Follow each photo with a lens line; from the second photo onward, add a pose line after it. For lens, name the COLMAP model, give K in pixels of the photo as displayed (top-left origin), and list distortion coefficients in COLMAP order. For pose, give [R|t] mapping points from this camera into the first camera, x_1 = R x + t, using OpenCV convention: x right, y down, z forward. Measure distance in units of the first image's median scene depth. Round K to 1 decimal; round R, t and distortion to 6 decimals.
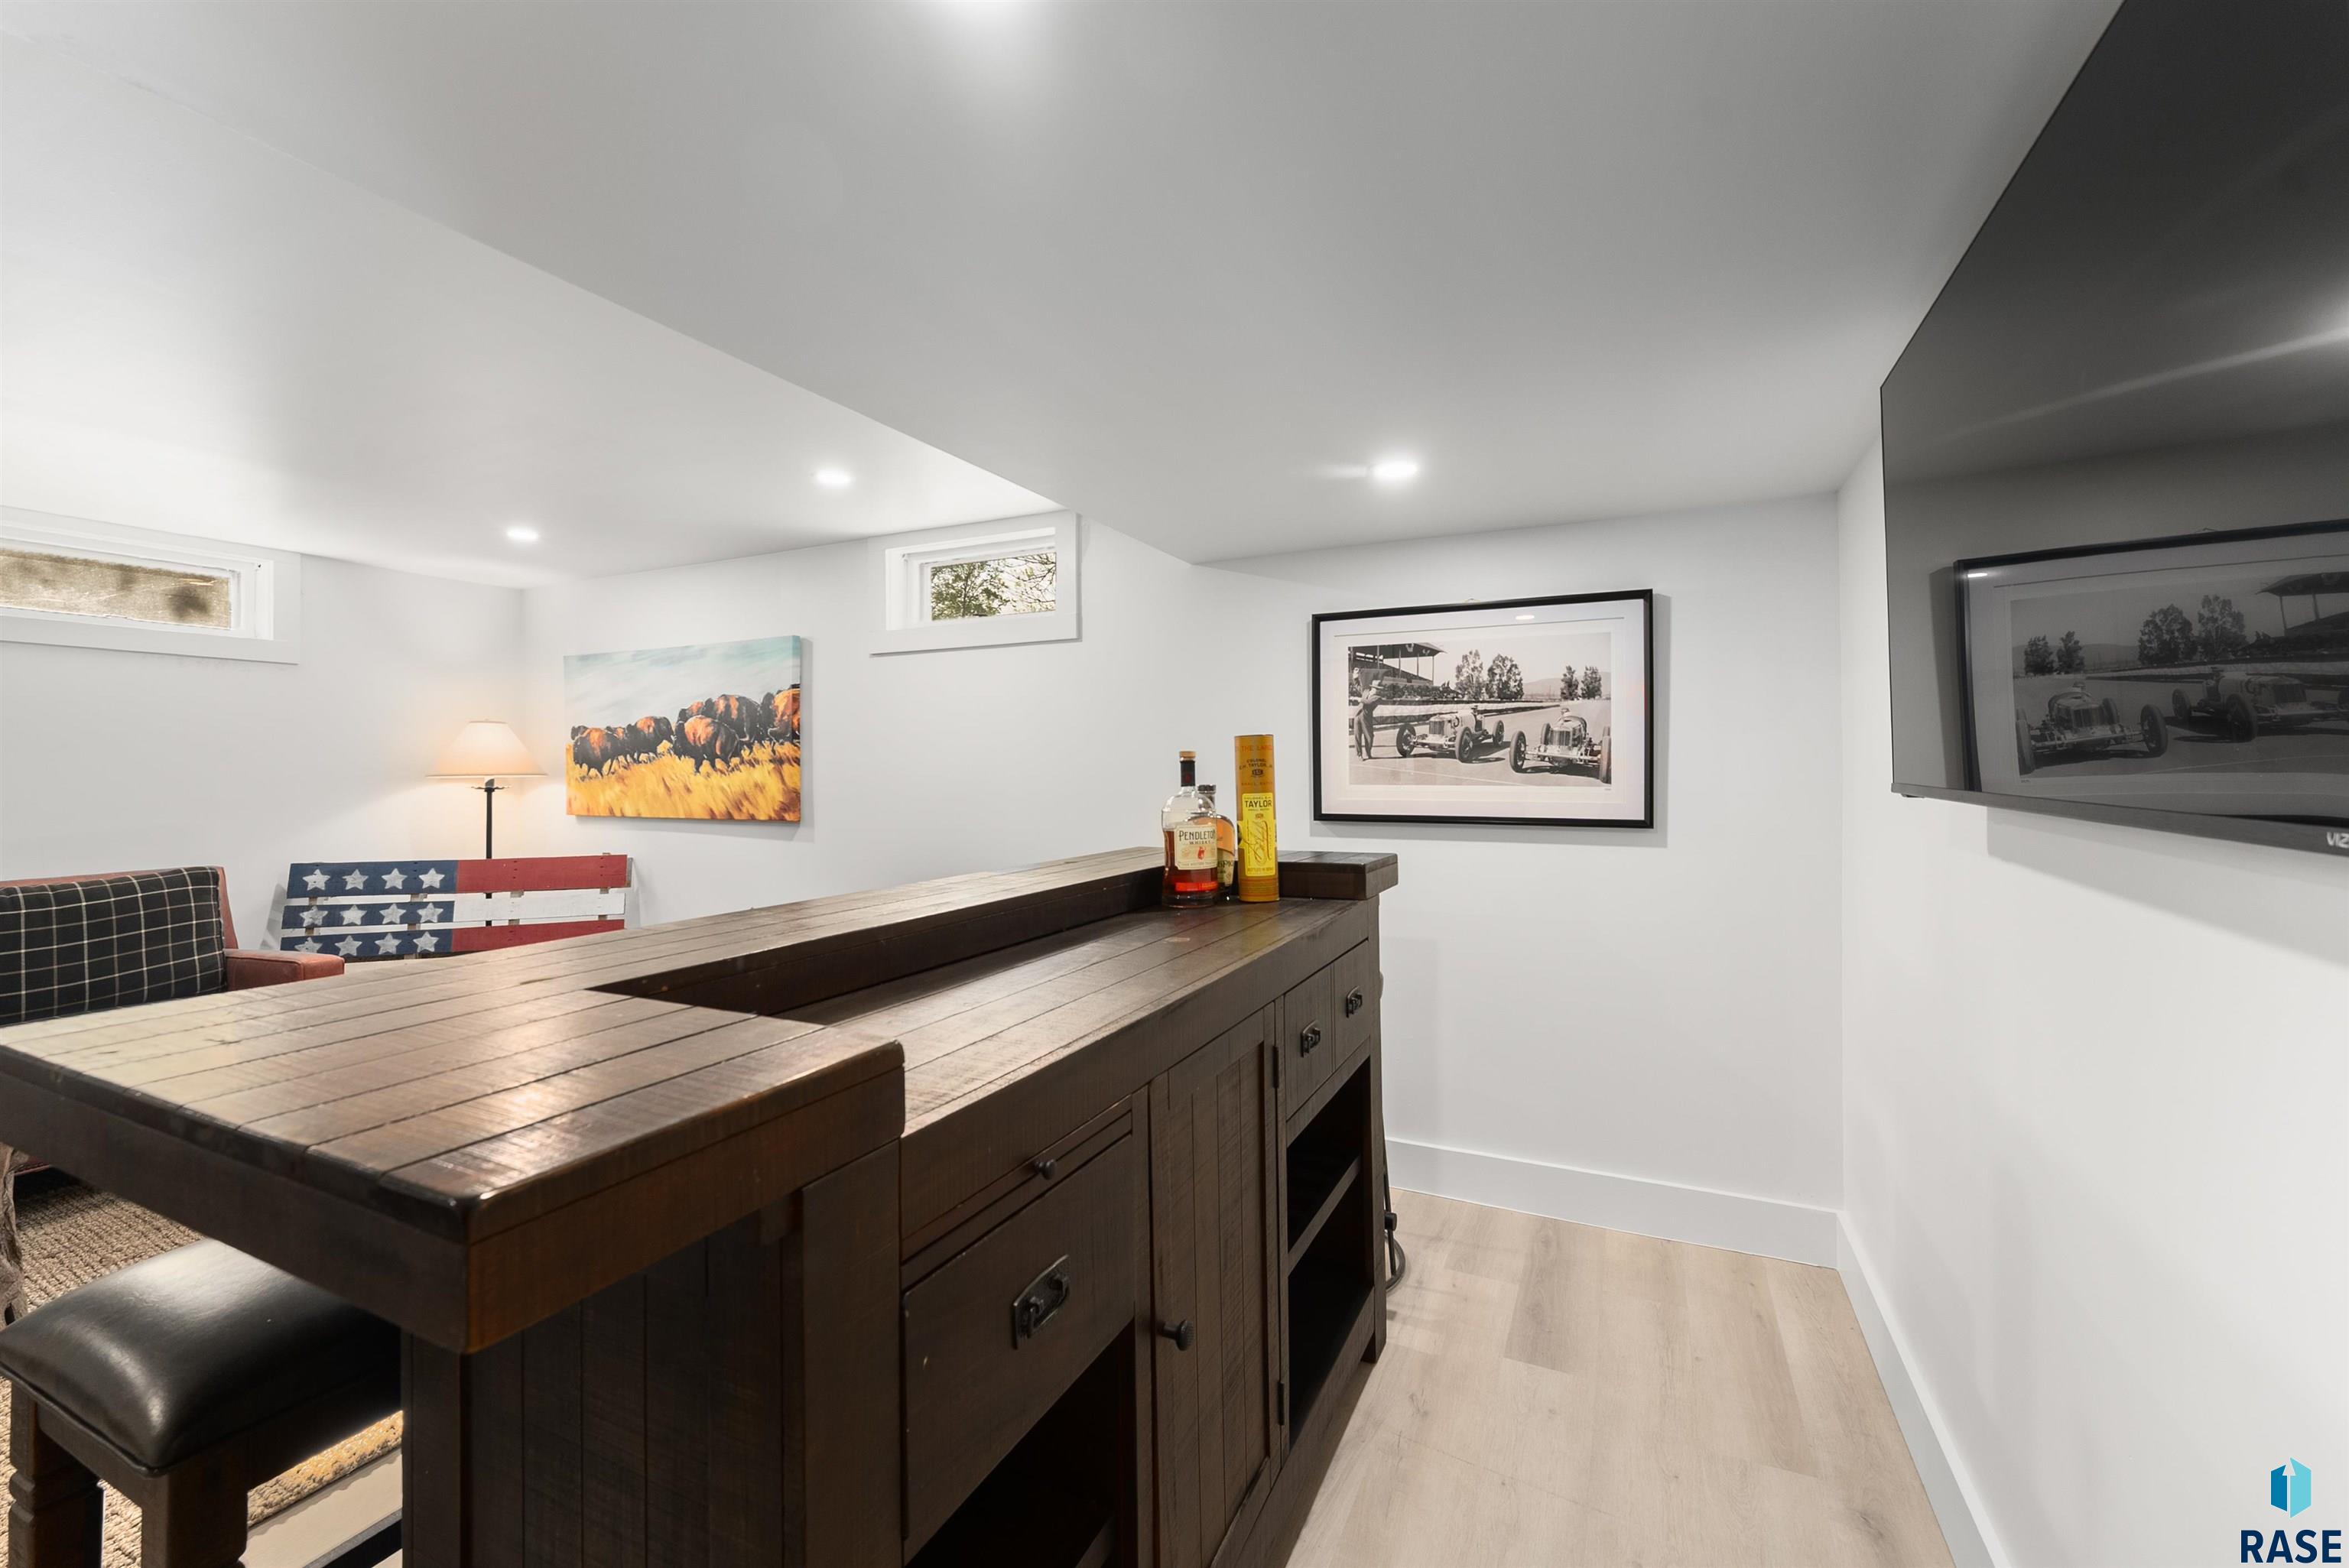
lens RADIAL K [[955.5, 0, 1175.4], [0, 955.5, 769.6], [0, 0, 1]] dist [-0.000912, 0.000213]
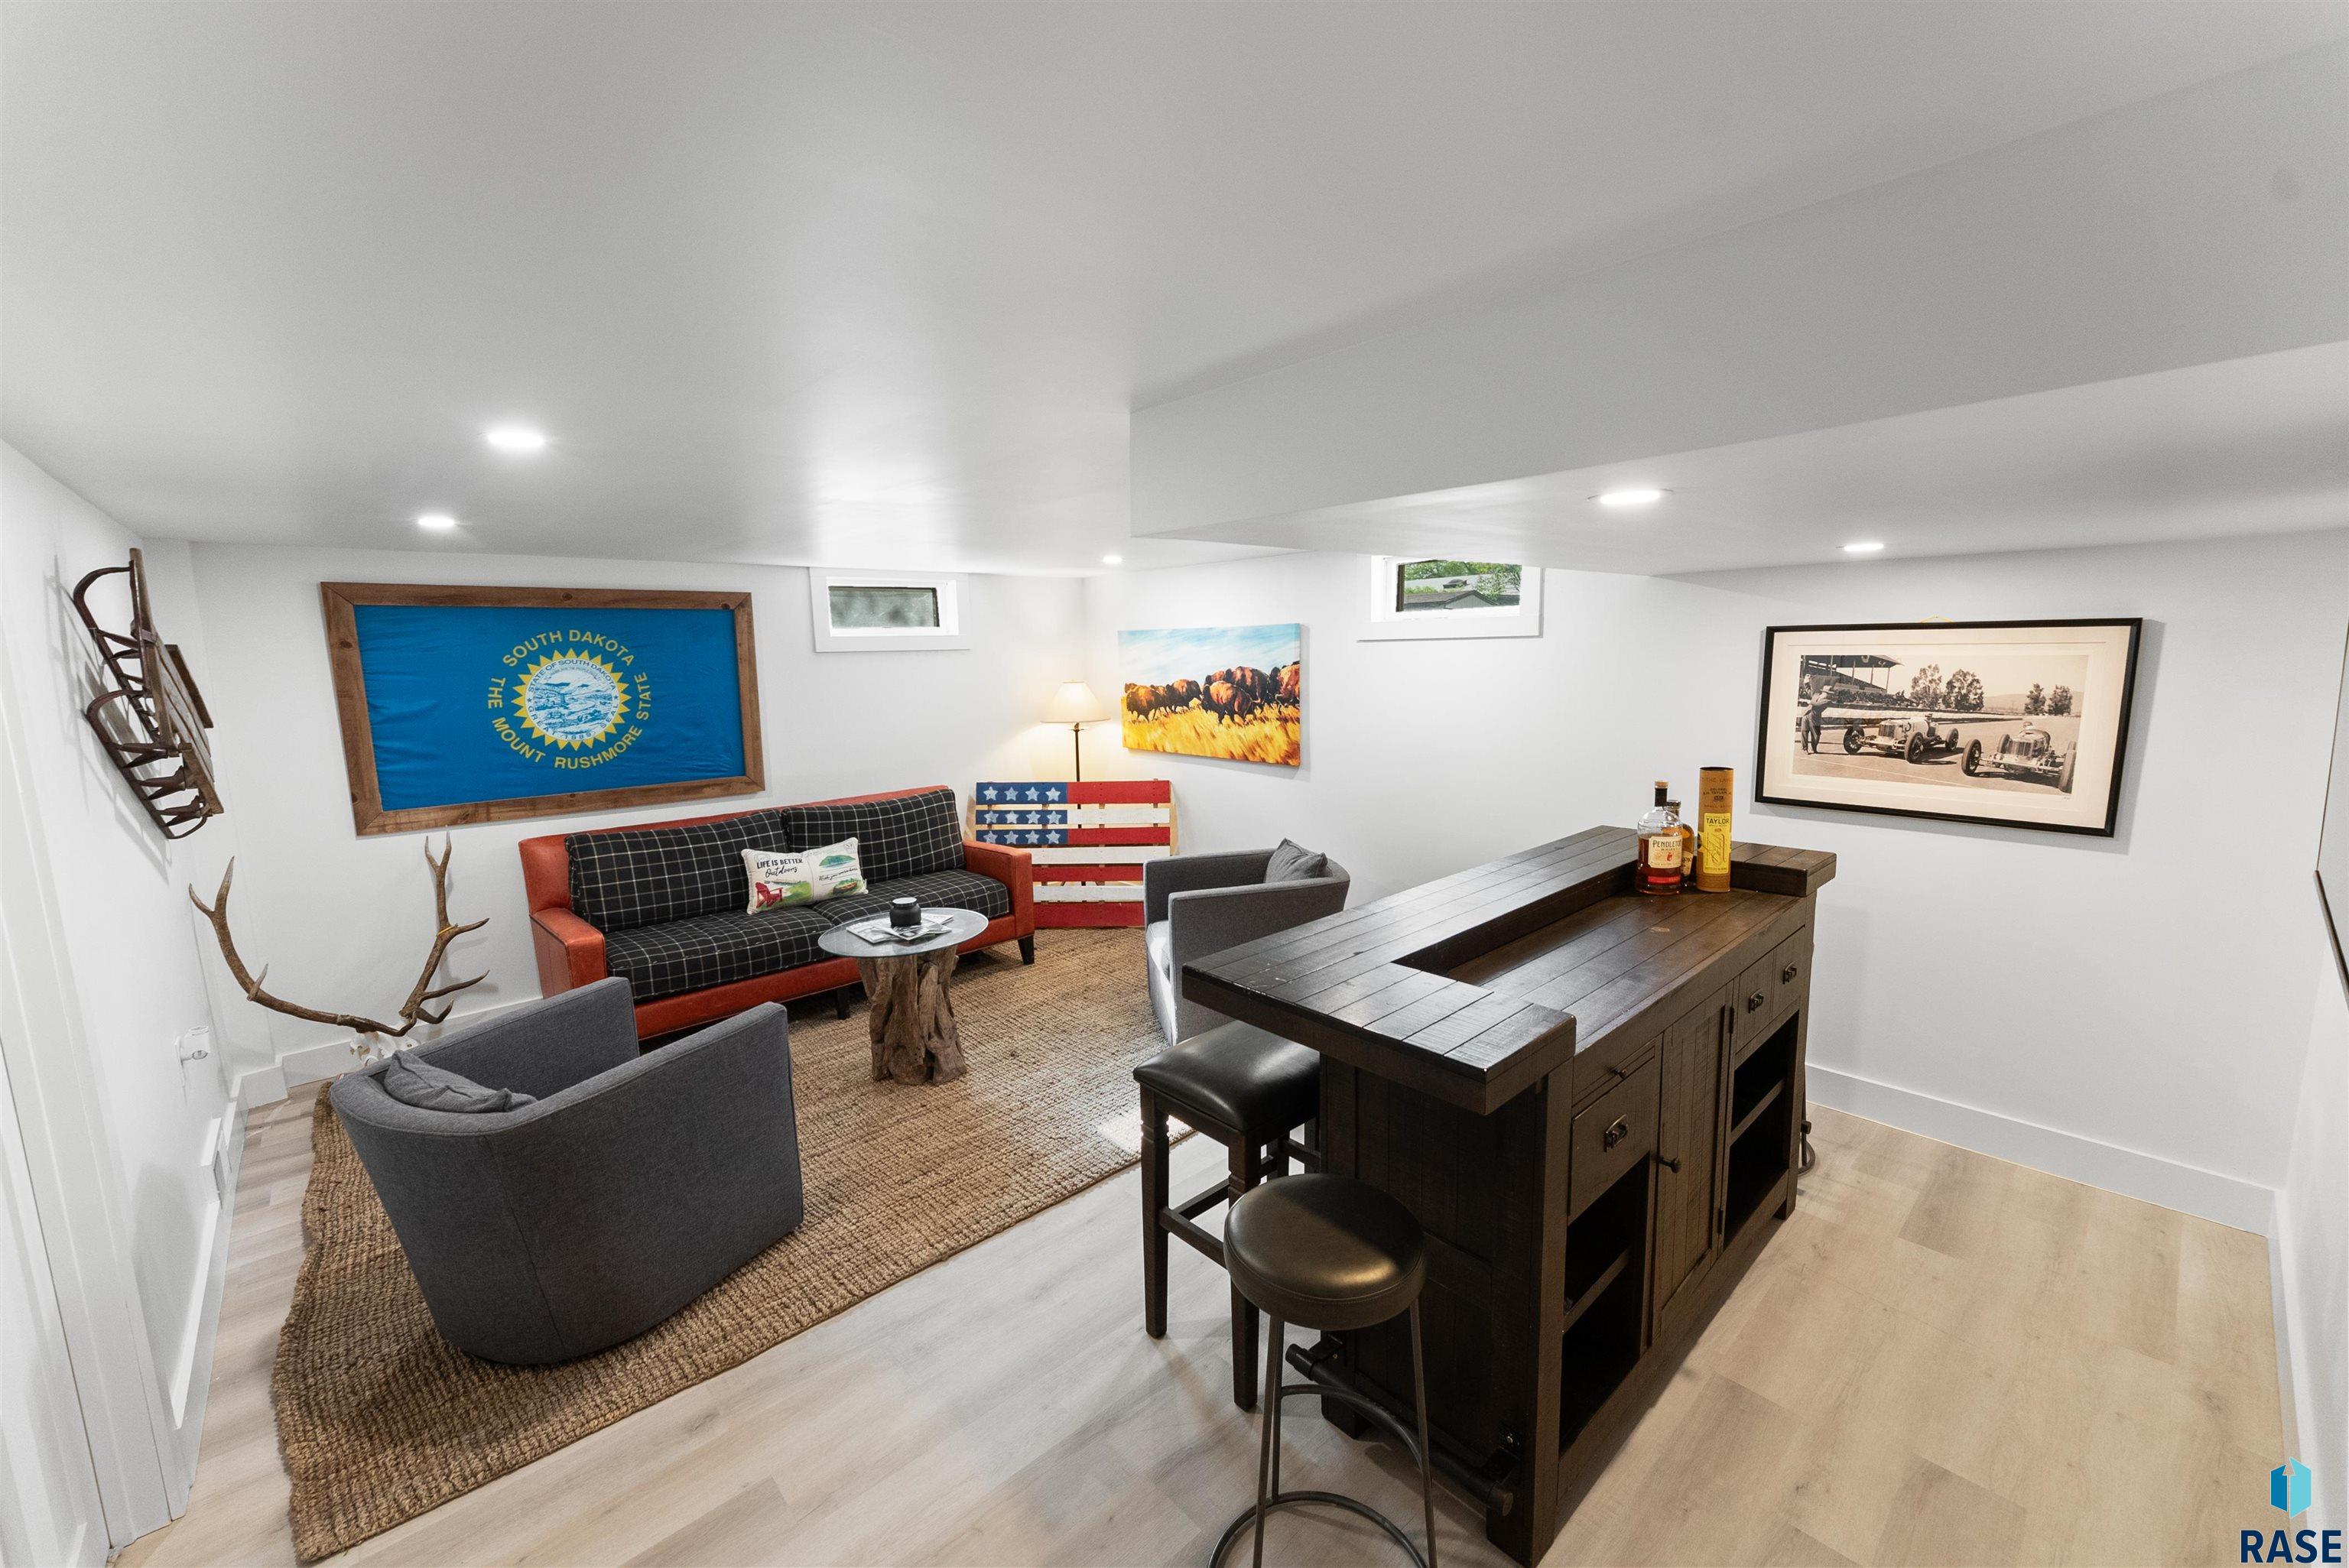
lens RADIAL K [[934.5, 0, 1174.5], [0, 934.5, 784.0], [0, 0, 1]] dist [-0.002002, -0.000137]
pose [[0.926540, 0.040737, -0.373984, -0.090669], [0.017021, 0.988562, 0.149852, -0.154692], [0.375811, -0.145209, 0.915249, -0.333086]]
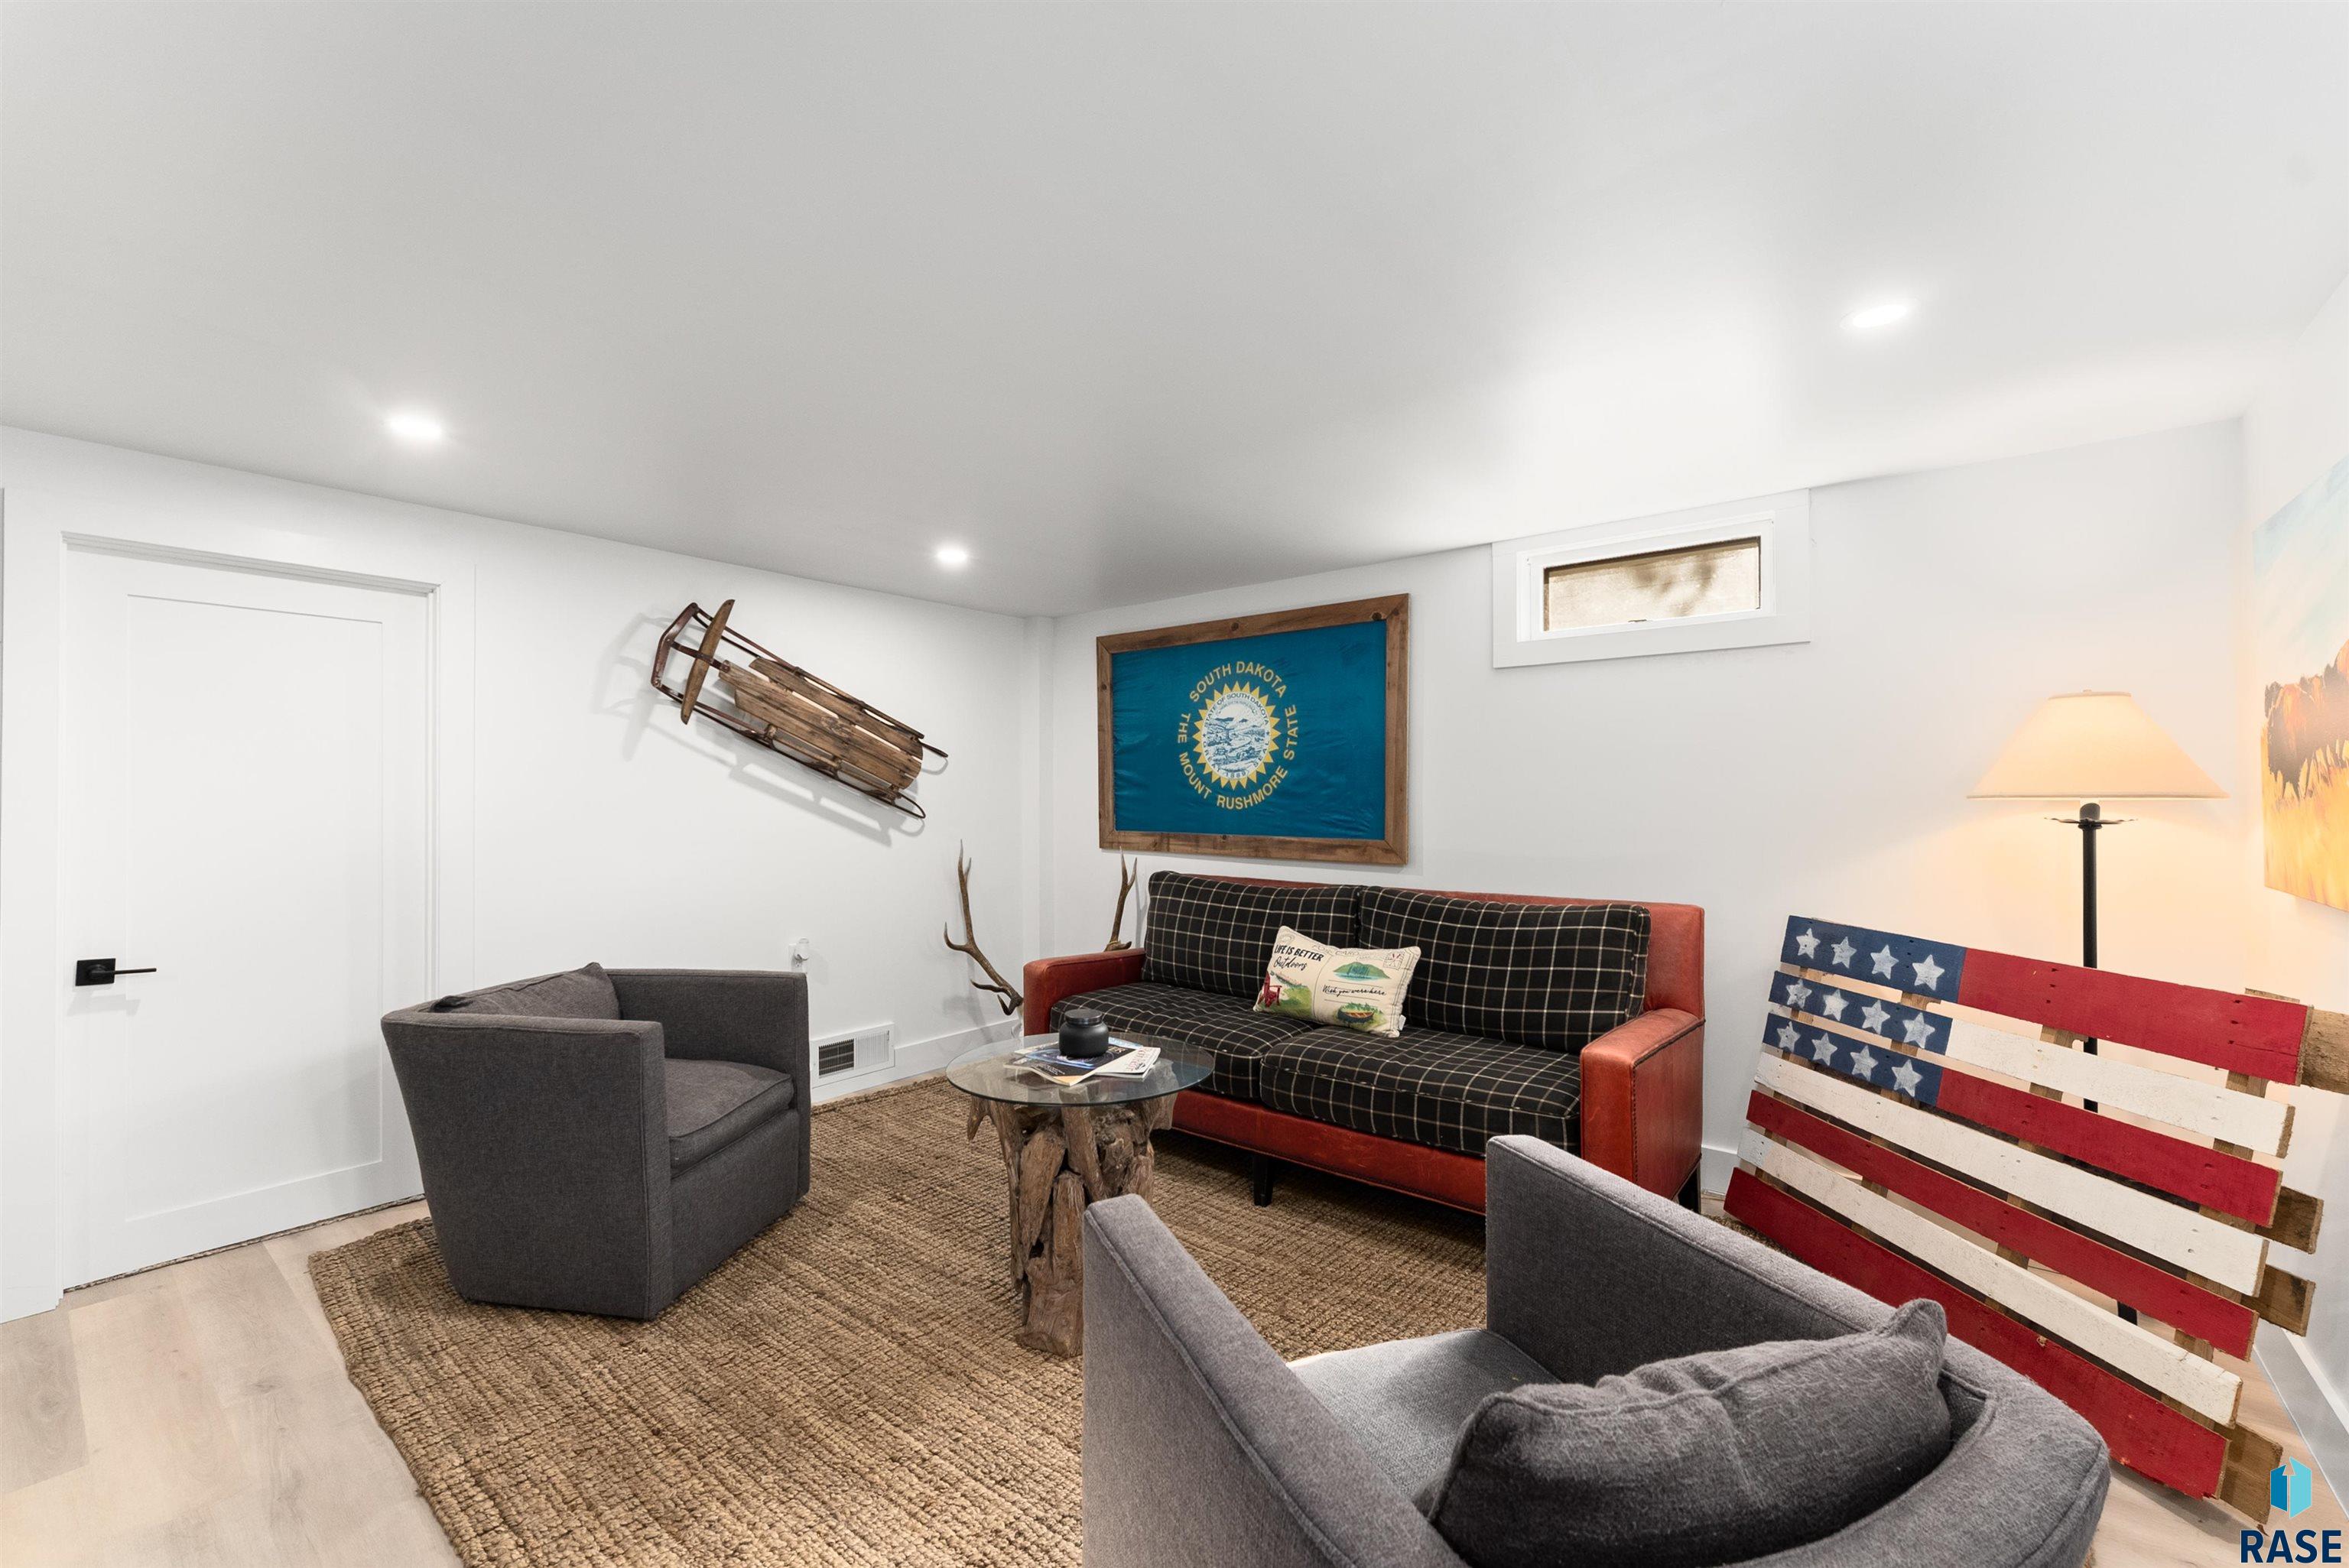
lens RADIAL K [[950.1, 0, 1167.4], [0, 950.1, 763.1], [0, 0, 1]] dist [-0.001699, 0.000015]
pose [[-0.216025, -0.025706, -0.976049, -0.134185], [0.002562, 0.999635, -0.026894, -0.000852], [0.976384, -0.008311, -0.215881, 0.902543]]
